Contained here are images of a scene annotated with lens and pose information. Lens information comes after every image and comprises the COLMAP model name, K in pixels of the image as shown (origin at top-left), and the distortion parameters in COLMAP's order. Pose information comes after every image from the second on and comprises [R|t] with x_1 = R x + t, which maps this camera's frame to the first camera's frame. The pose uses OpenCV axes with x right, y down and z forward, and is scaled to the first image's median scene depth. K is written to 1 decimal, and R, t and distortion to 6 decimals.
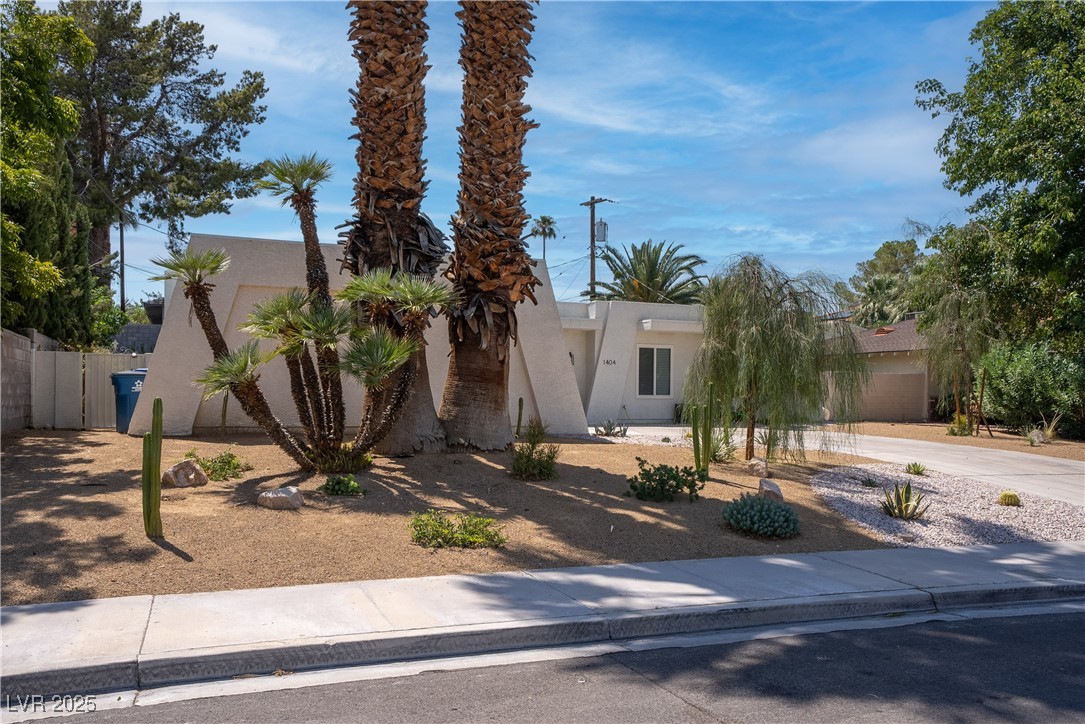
lens RADIAL K [[845.9, 0, 540.1], [0, 845.9, 371.7], [0, 0, 1]] dist [0.028726, 0.009927]
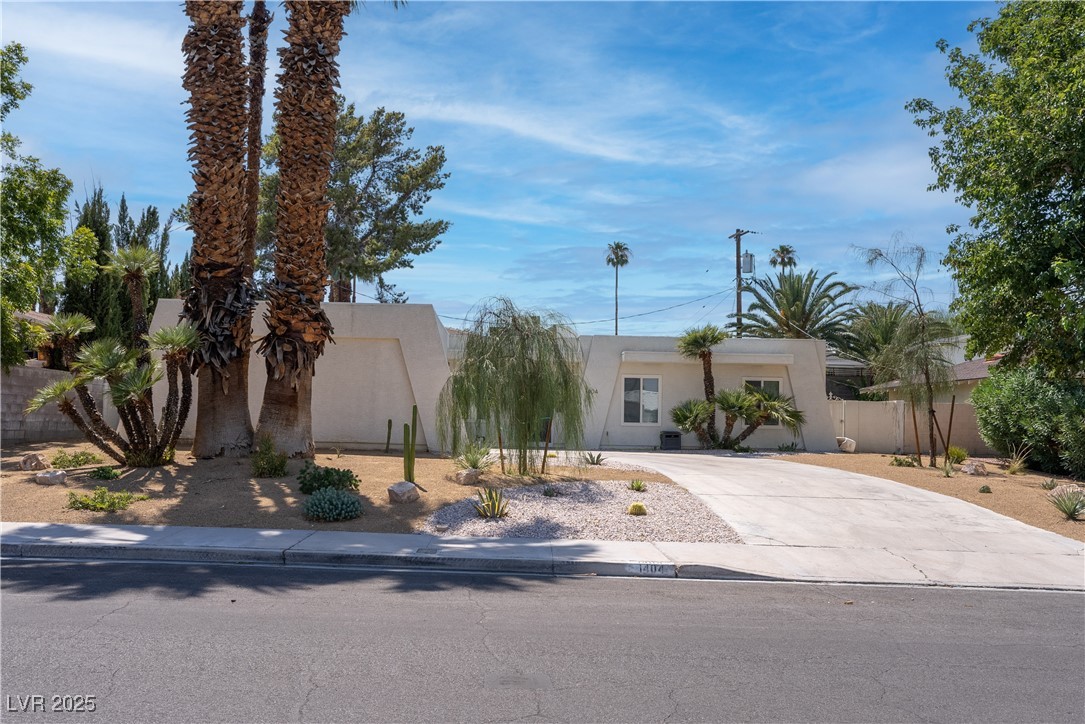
lens RADIAL K [[853.9, 0, 542.9], [0, 853.9, 361.6], [0, 0, 1]] dist [-0.011031, 0.000167]
pose [[0.928880, -0.015141, -0.370072, 0.238446], [-0.004013, 0.998694, -0.050931, 0.003524], [0.370360, 0.048794, 0.927606, -0.022202]]
